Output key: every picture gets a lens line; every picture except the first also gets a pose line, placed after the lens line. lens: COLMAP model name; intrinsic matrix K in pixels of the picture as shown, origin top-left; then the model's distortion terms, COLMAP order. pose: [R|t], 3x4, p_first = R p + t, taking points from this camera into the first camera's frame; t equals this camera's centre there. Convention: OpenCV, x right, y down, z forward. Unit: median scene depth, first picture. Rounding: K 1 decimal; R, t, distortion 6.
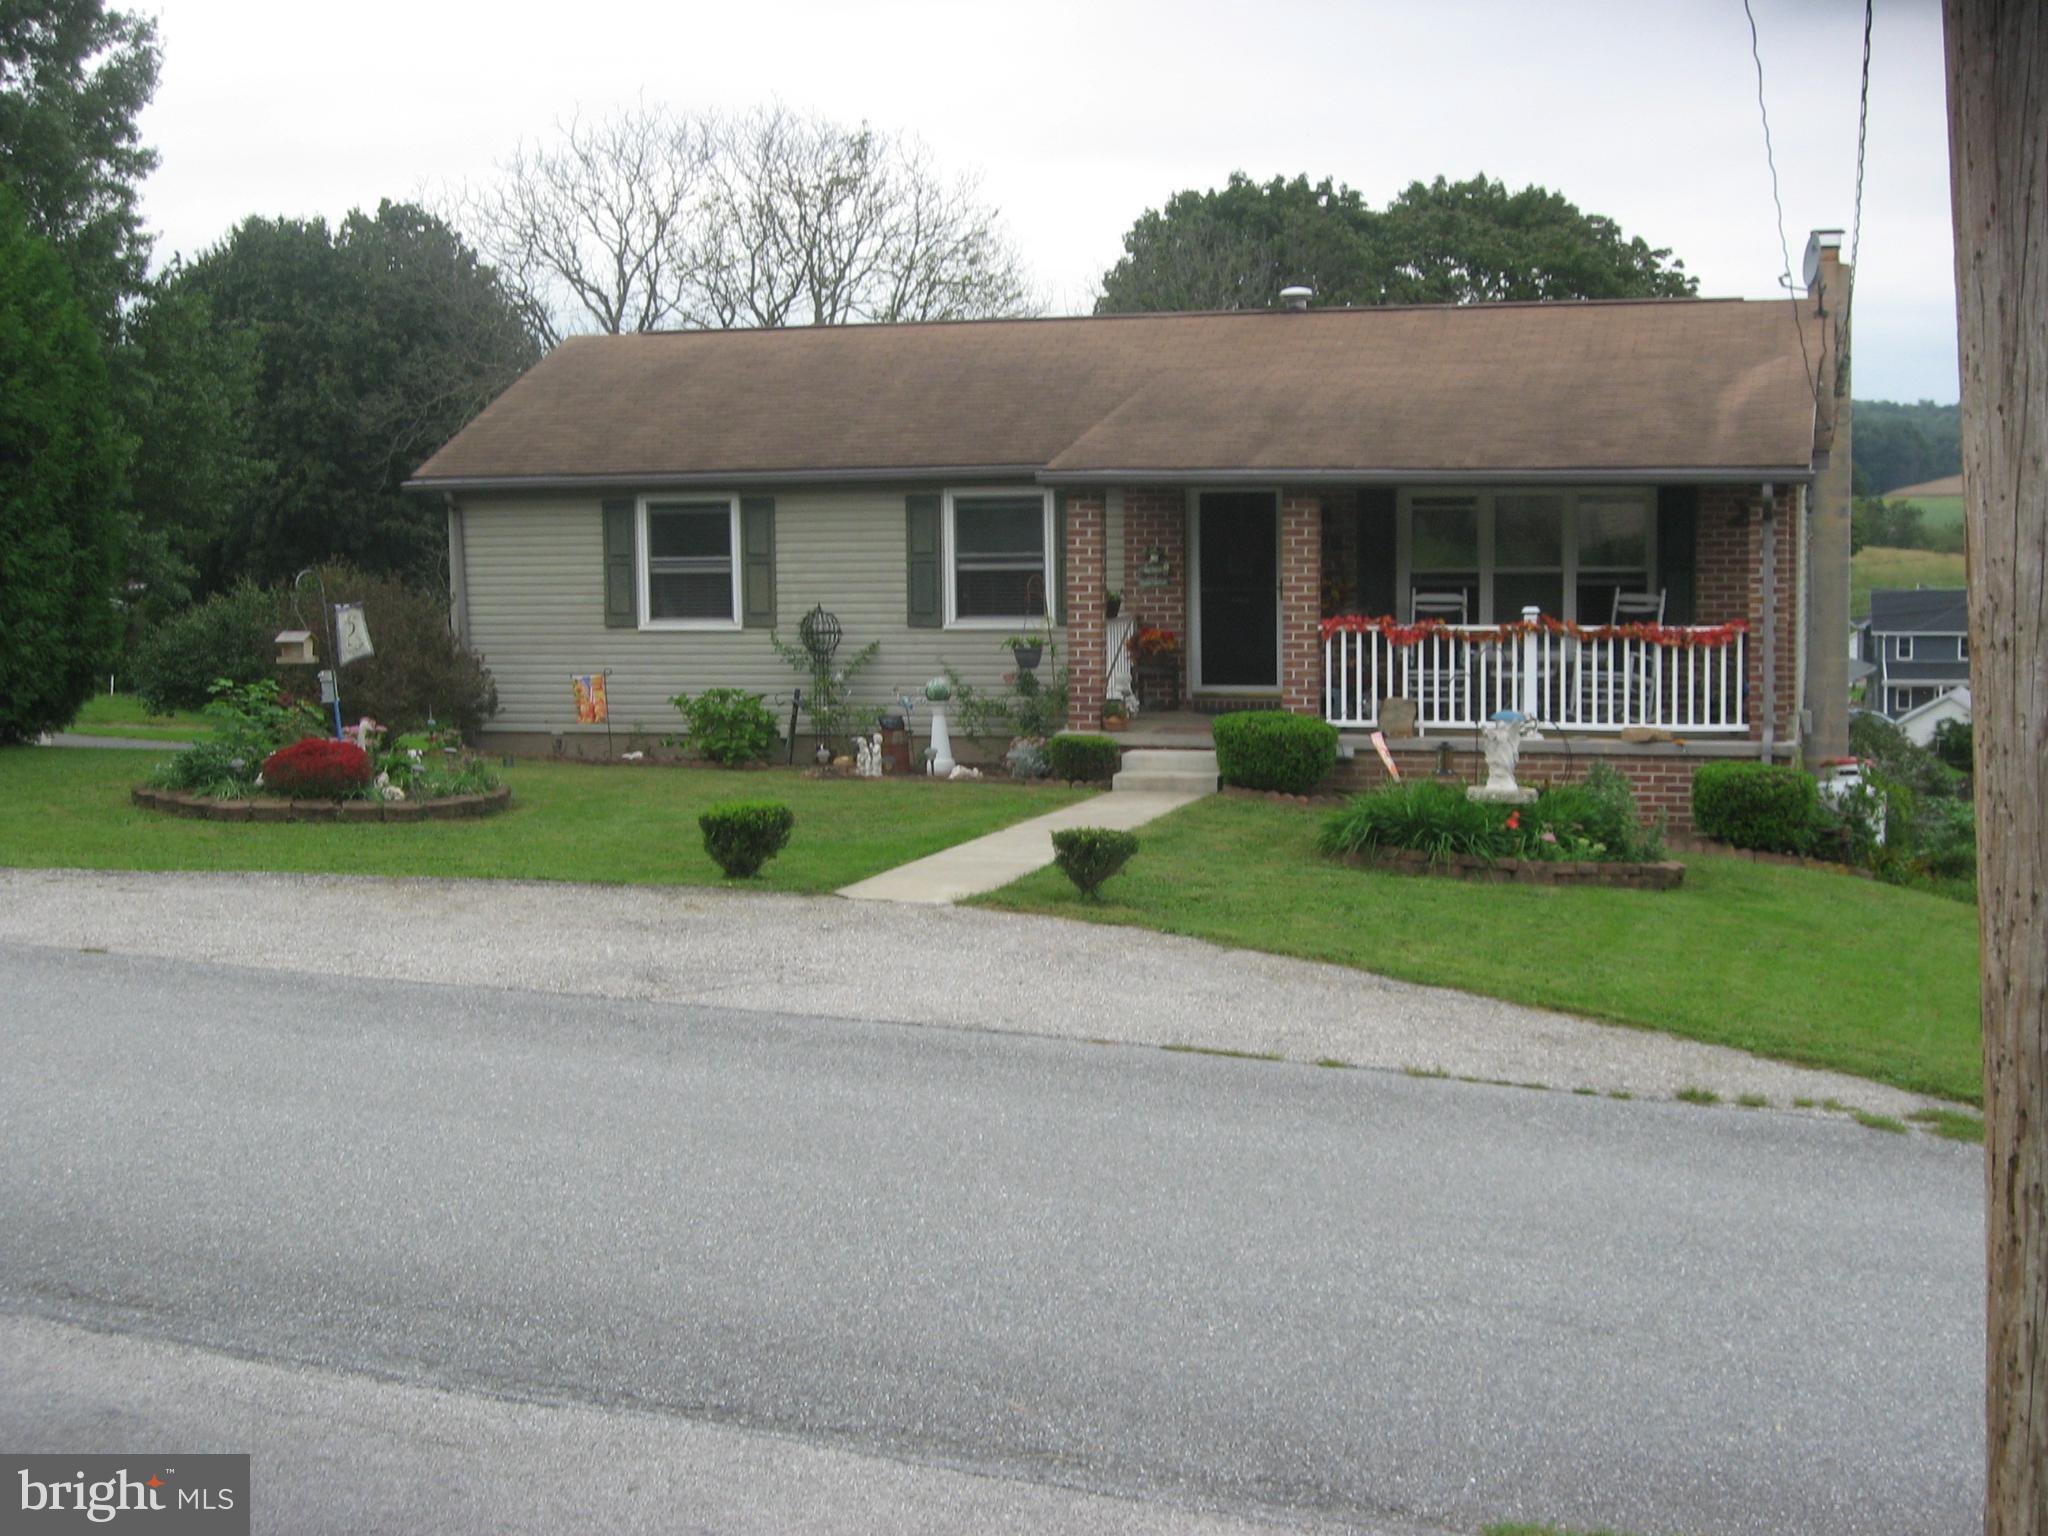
lens RADIAL K [[2861.8, 0, 1001.6], [0, 2861.8, 784.9], [0, 0, 1]] dist [-0.133579, 0.000000]
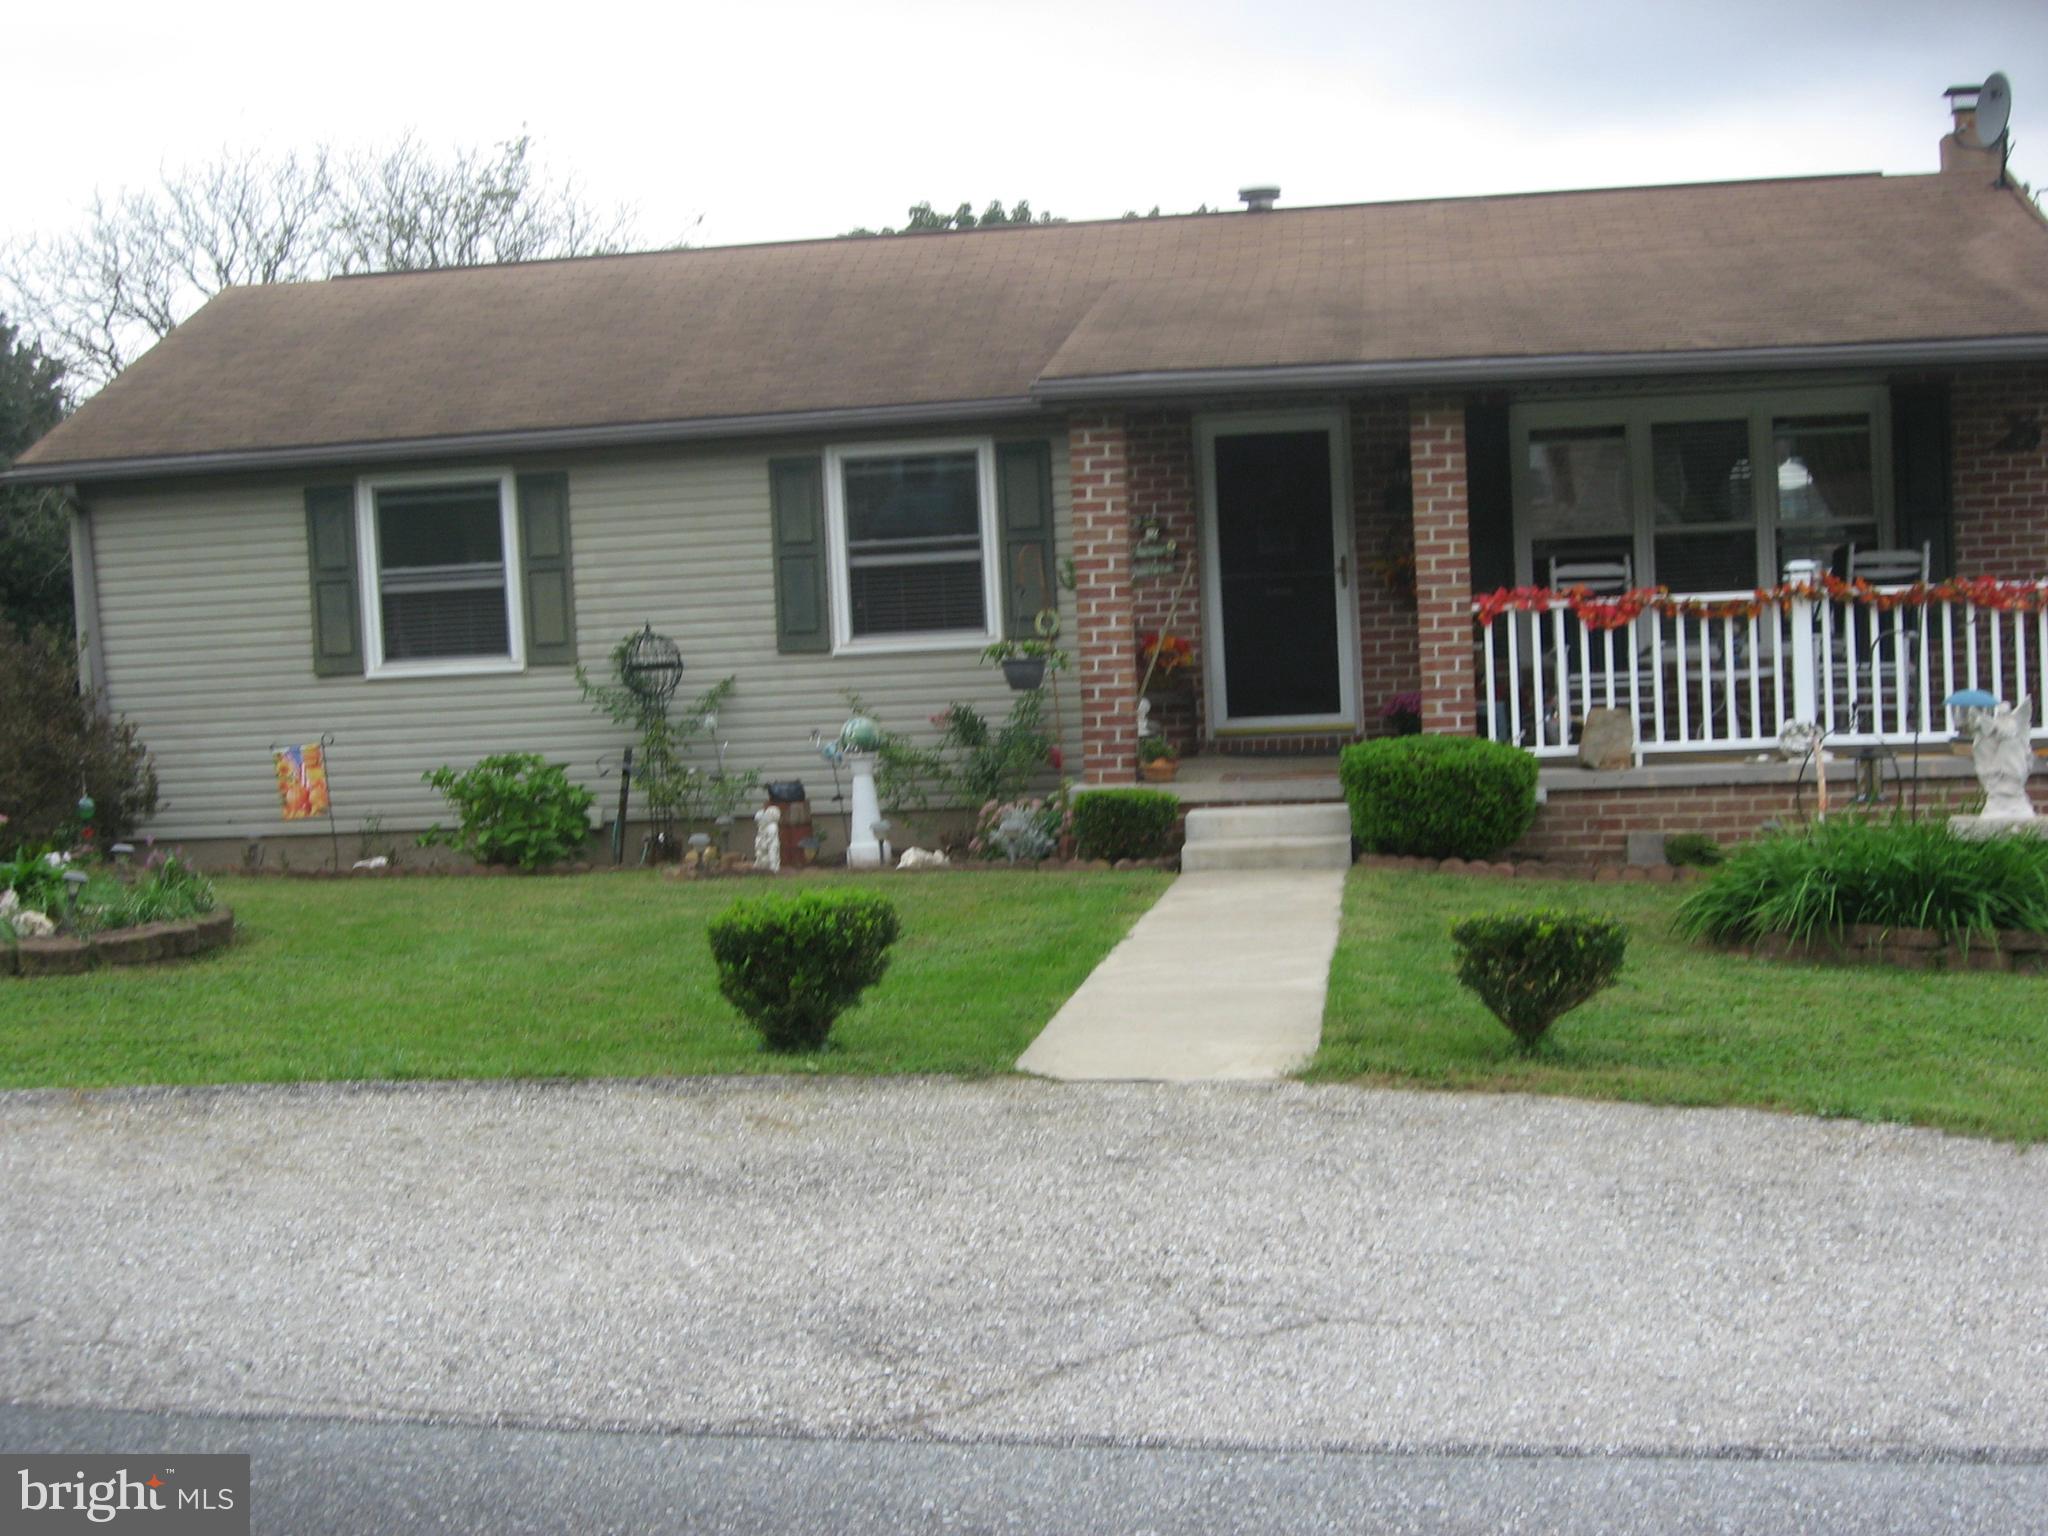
lens RADIAL K [[2861.8, 0, 1003.4], [0, 2861.8, 804.0], [0, 0, 1]] dist [-0.133579, 0.000000]
pose [[0.988072, -0.044018, 0.147566, -0.083858], [0.049582, 0.998183, -0.034238, 0.006026], [-0.145791, 0.041146, 0.988459, 0.337774]]
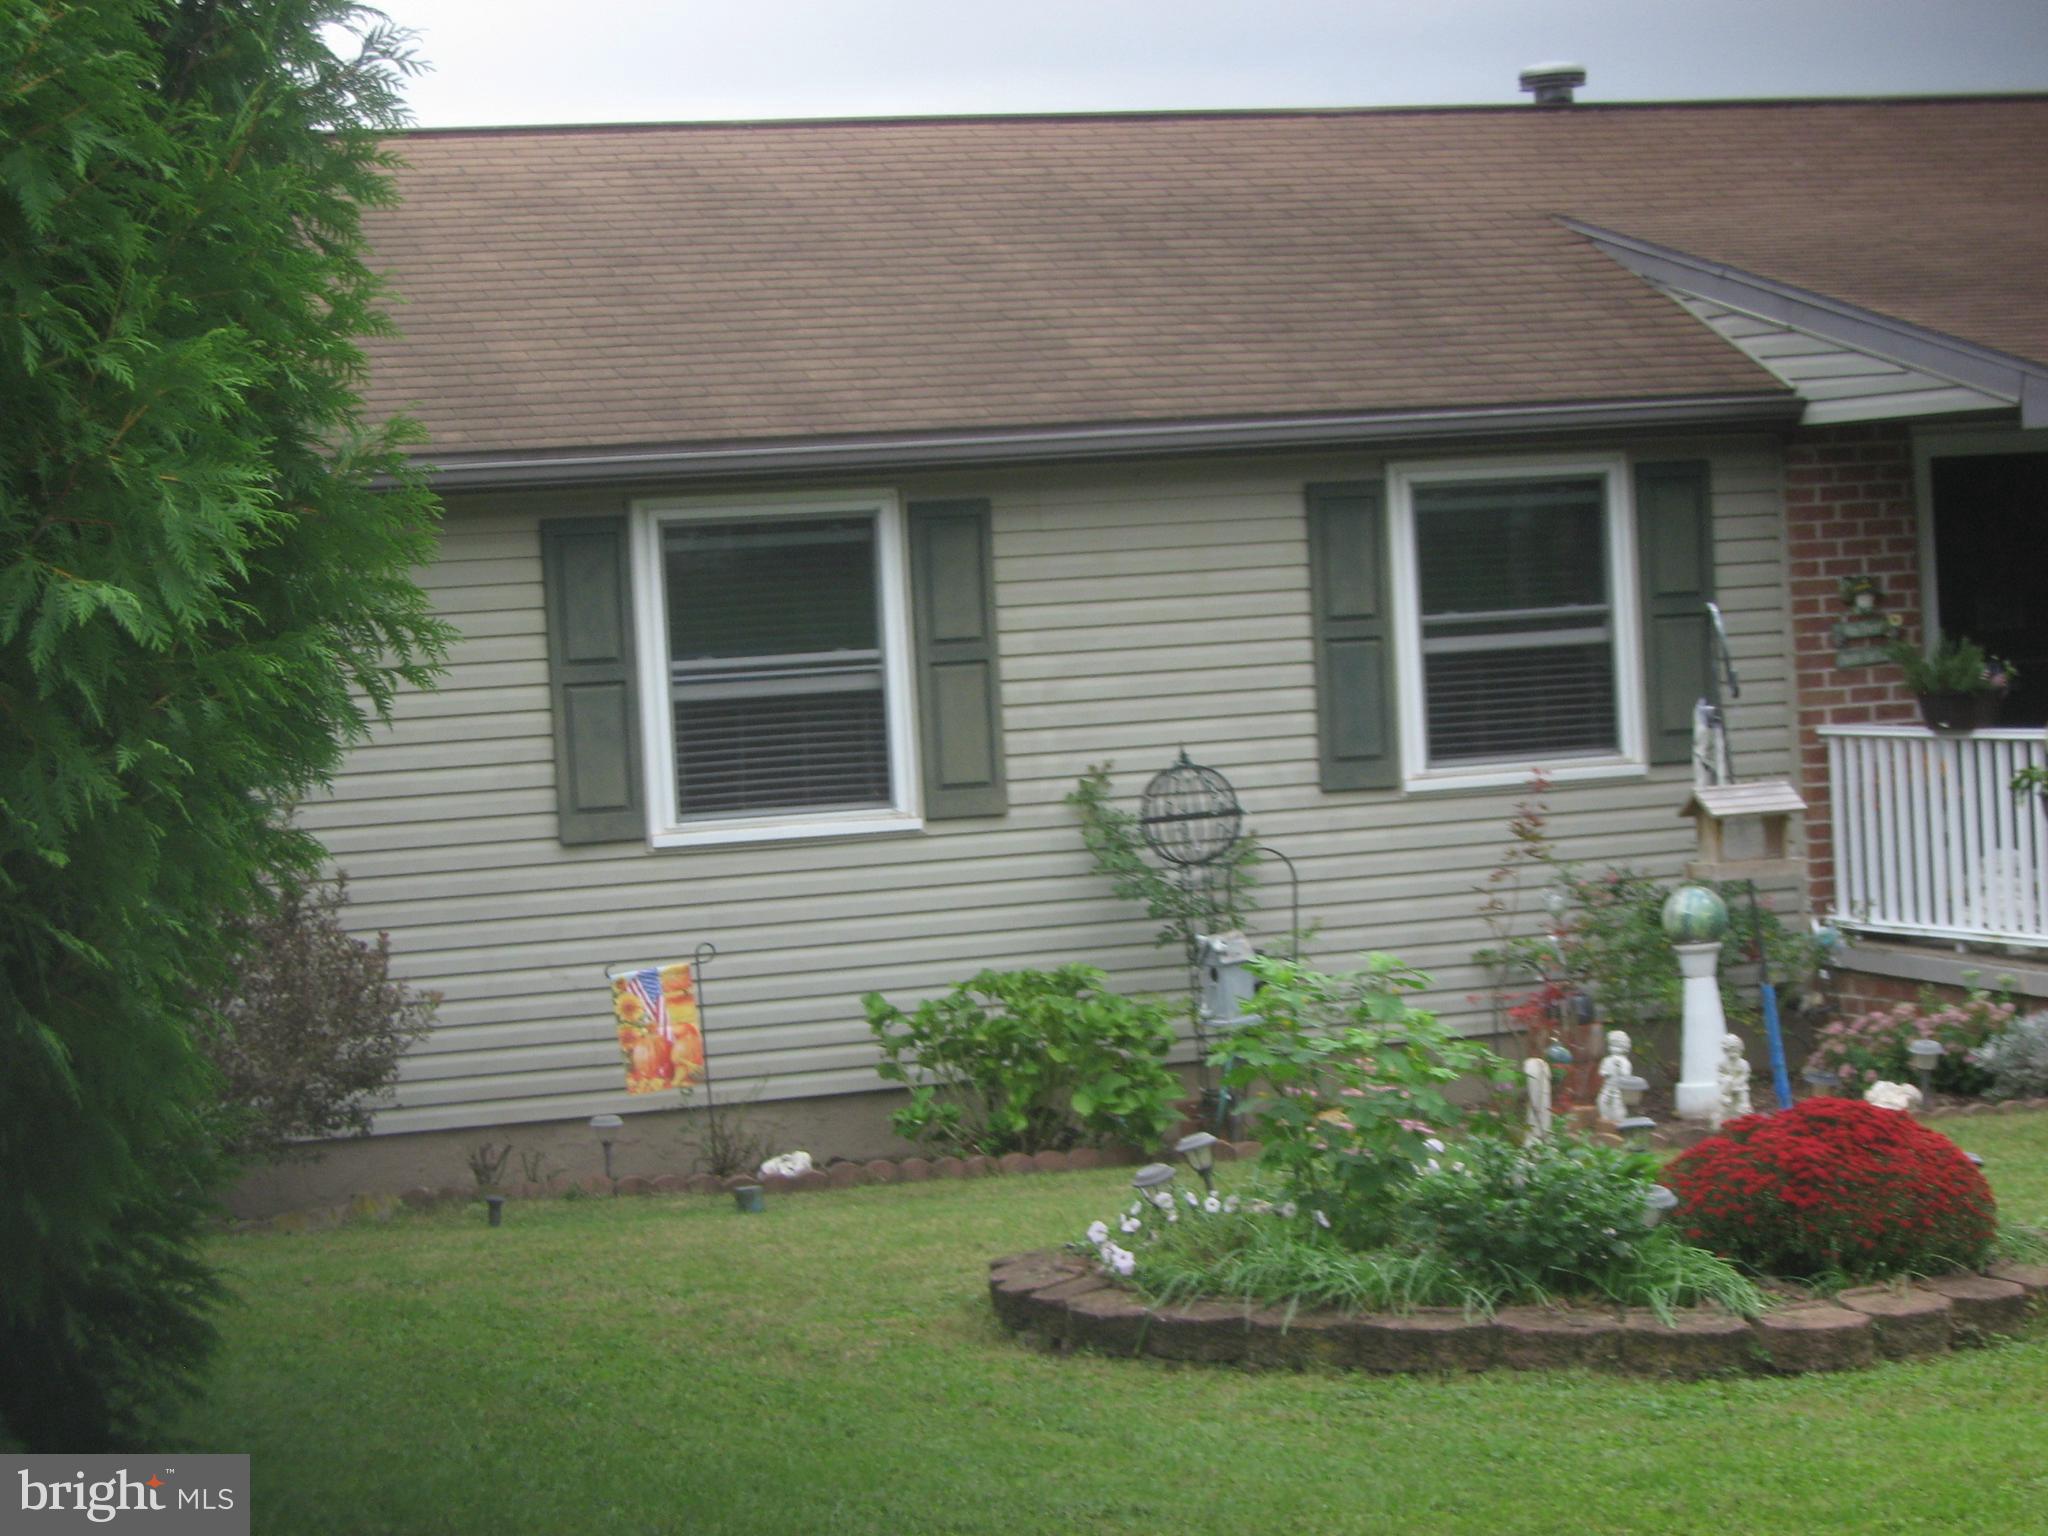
lens RADIAL K [[4870.2, 0, 1019.4], [0, 4870.2, 755.5], [0, 0, 1]] dist [-0.114281, 0.000000]
pose [[0.809078, -0.051656, 0.585427, -0.506294], [0.101516, 0.993440, -0.052641, -0.028108], [-0.578867, 0.102021, 0.809015, 0.455405]]
